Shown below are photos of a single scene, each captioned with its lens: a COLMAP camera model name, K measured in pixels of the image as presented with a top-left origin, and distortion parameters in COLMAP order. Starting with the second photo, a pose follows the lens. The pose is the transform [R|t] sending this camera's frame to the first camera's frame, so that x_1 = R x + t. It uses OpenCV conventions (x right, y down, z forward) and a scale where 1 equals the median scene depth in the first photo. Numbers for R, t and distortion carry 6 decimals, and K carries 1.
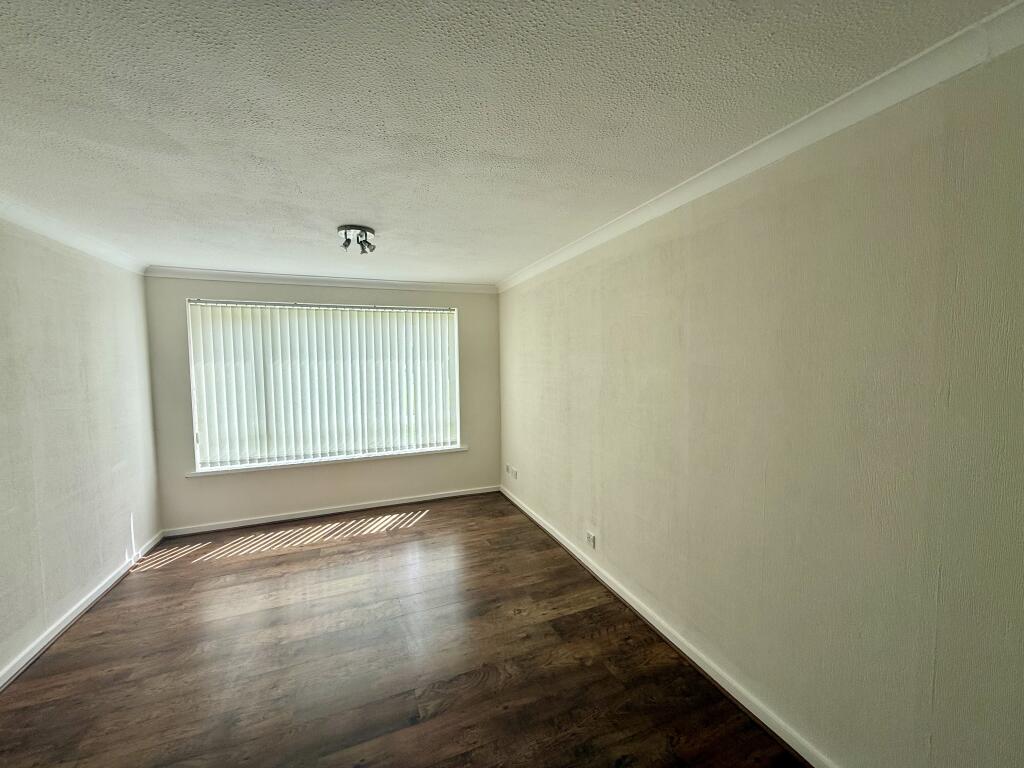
lens RADIAL K [[405.6, 0, 510.6], [0, 405.6, 383.7], [0, 0, 1]] dist [-0.001036, 0.000045]
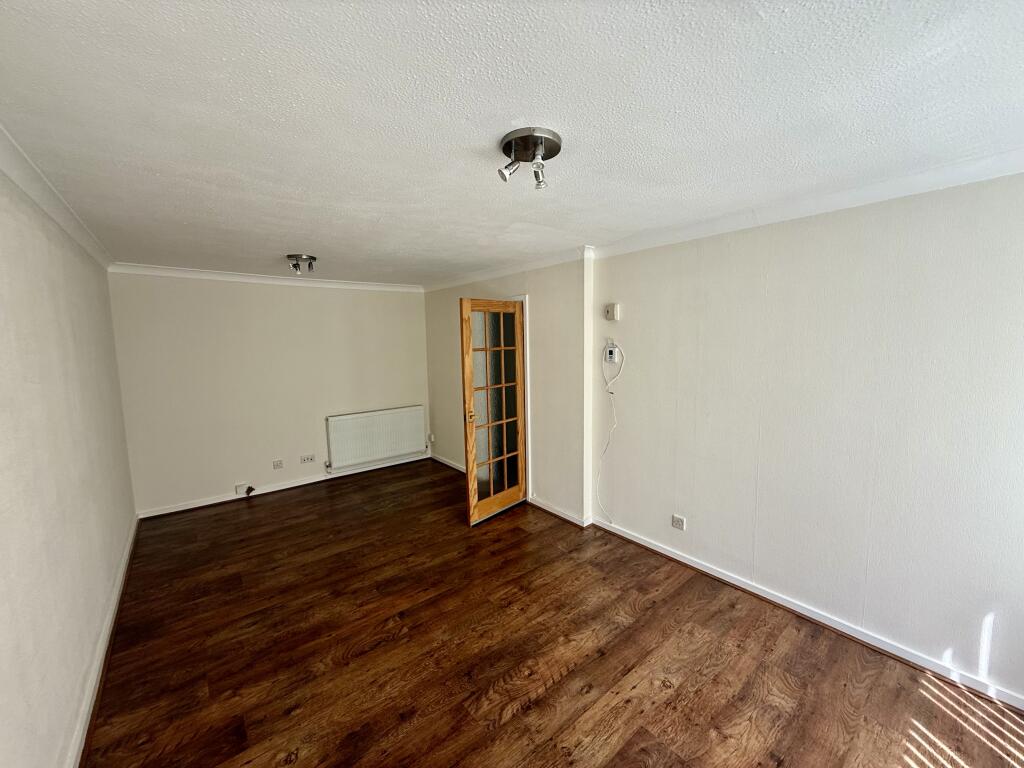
lens RADIAL K [[405.6, 0, 510.6], [0, 405.6, 383.7], [0, 0, 1]] dist [-0.001036, 0.000045]
pose [[-0.953016, 0.061776, -0.296555, -0.175330], [0.010710, 0.985244, 0.170822, -0.149592], [0.302732, 0.159620, -0.939614, 1.747806]]
